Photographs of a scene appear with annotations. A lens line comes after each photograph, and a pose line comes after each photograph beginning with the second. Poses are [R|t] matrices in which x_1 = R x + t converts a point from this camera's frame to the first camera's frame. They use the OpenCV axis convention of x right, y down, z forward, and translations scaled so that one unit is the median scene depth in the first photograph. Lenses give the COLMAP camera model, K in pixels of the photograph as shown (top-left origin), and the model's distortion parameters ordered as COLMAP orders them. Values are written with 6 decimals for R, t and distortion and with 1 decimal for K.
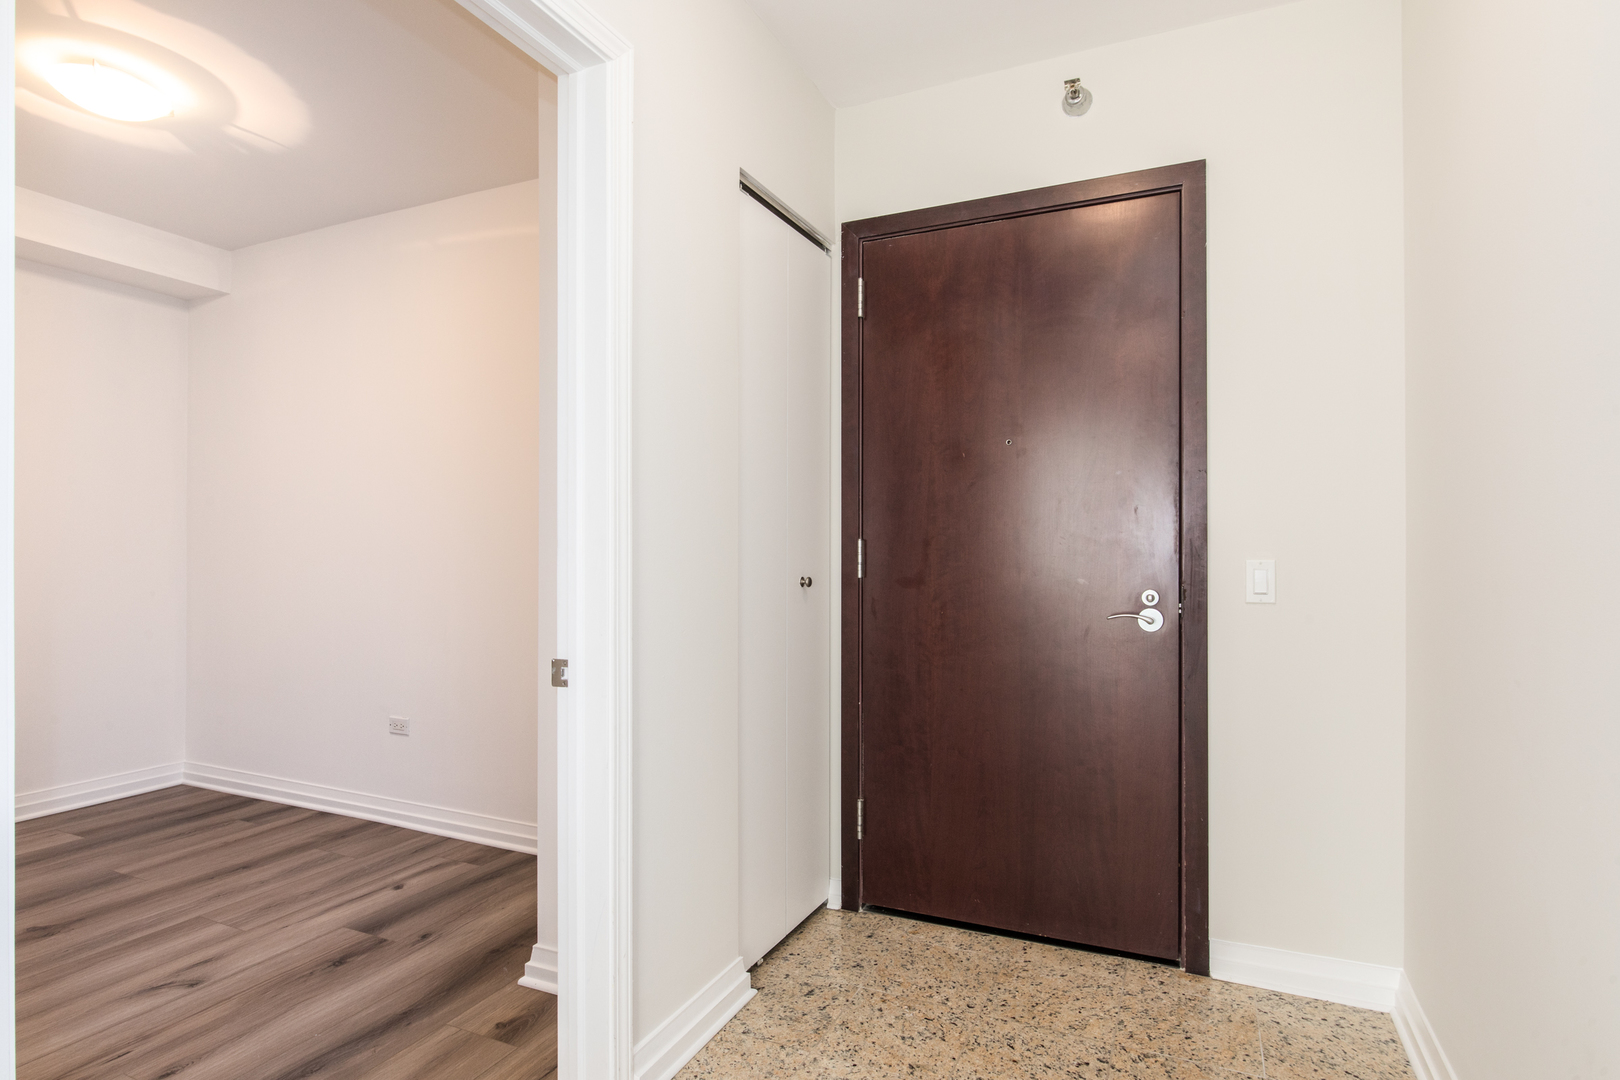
lens RADIAL K [[834.8, 0, 812.4], [0, 834.8, 551.3], [0, 0, 1]] dist [-0.001278, 0.000076]
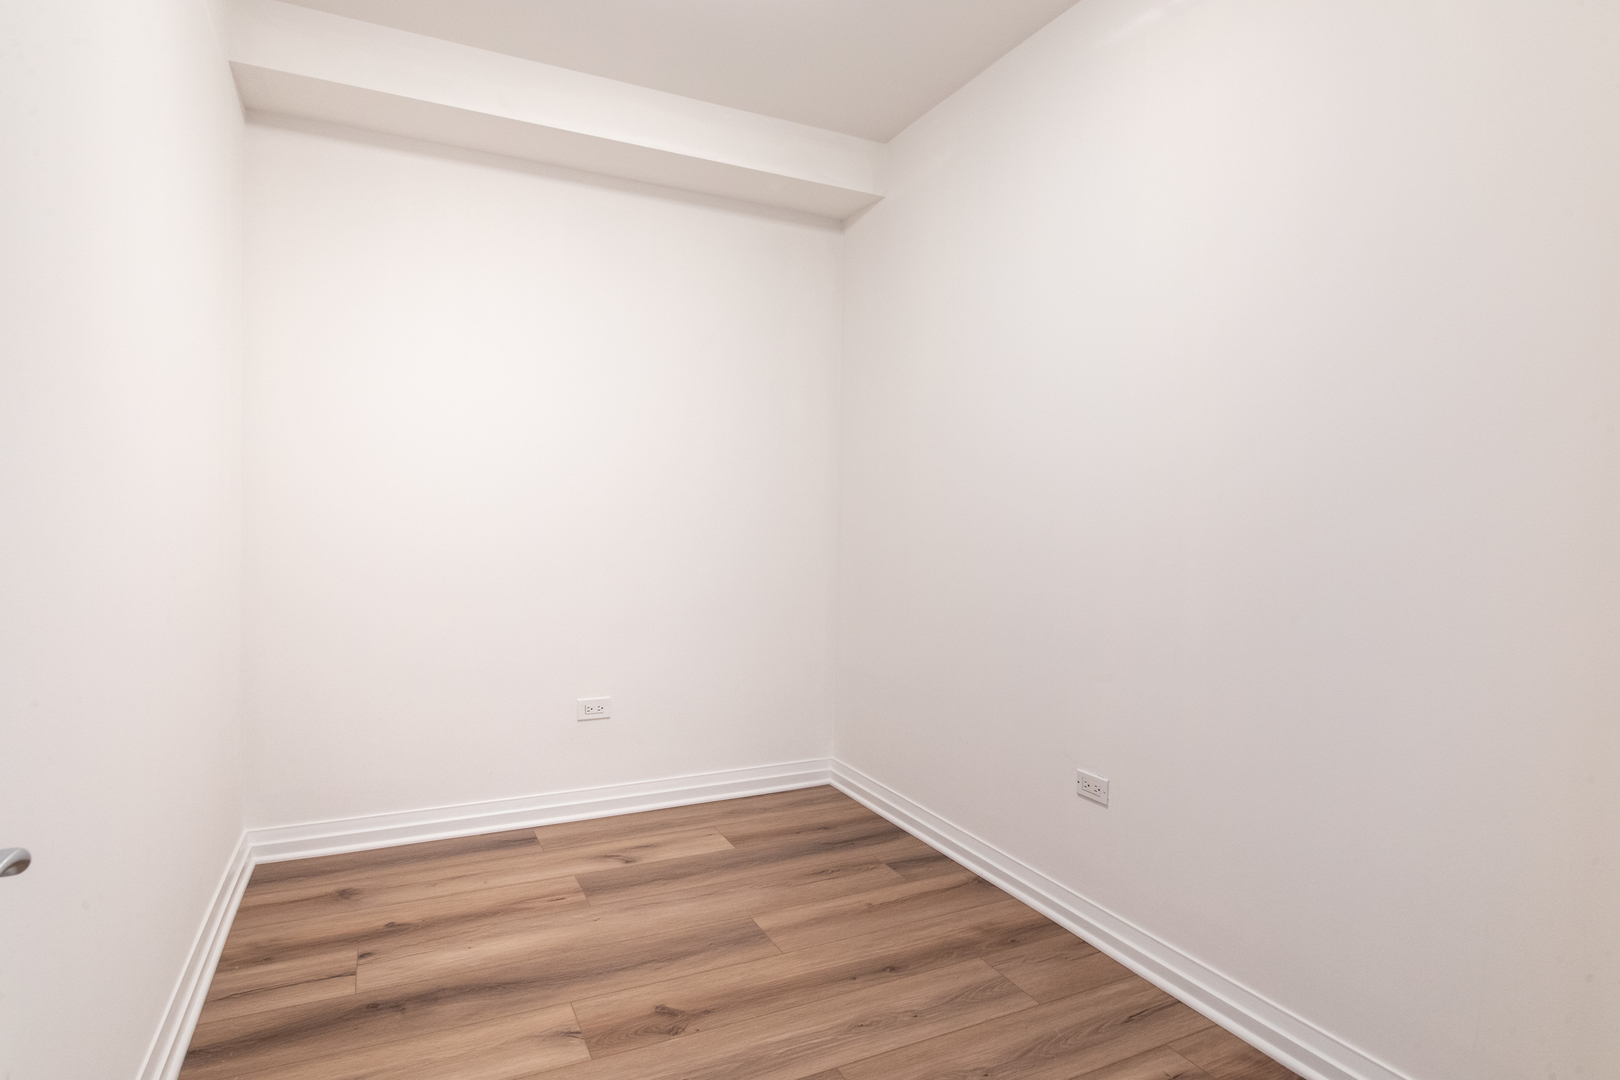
lens RADIAL K [[876.3, 0, 811.3], [0, 876.3, 536.9], [0, 0, 1]] dist [-0.000766, -0.000131]
pose [[0.775830, 0.025643, -0.630420, -0.248856], [-0.014216, 0.999631, 0.023166, 0.002519], [0.630781, -0.009011, 0.775908, 0.347898]]
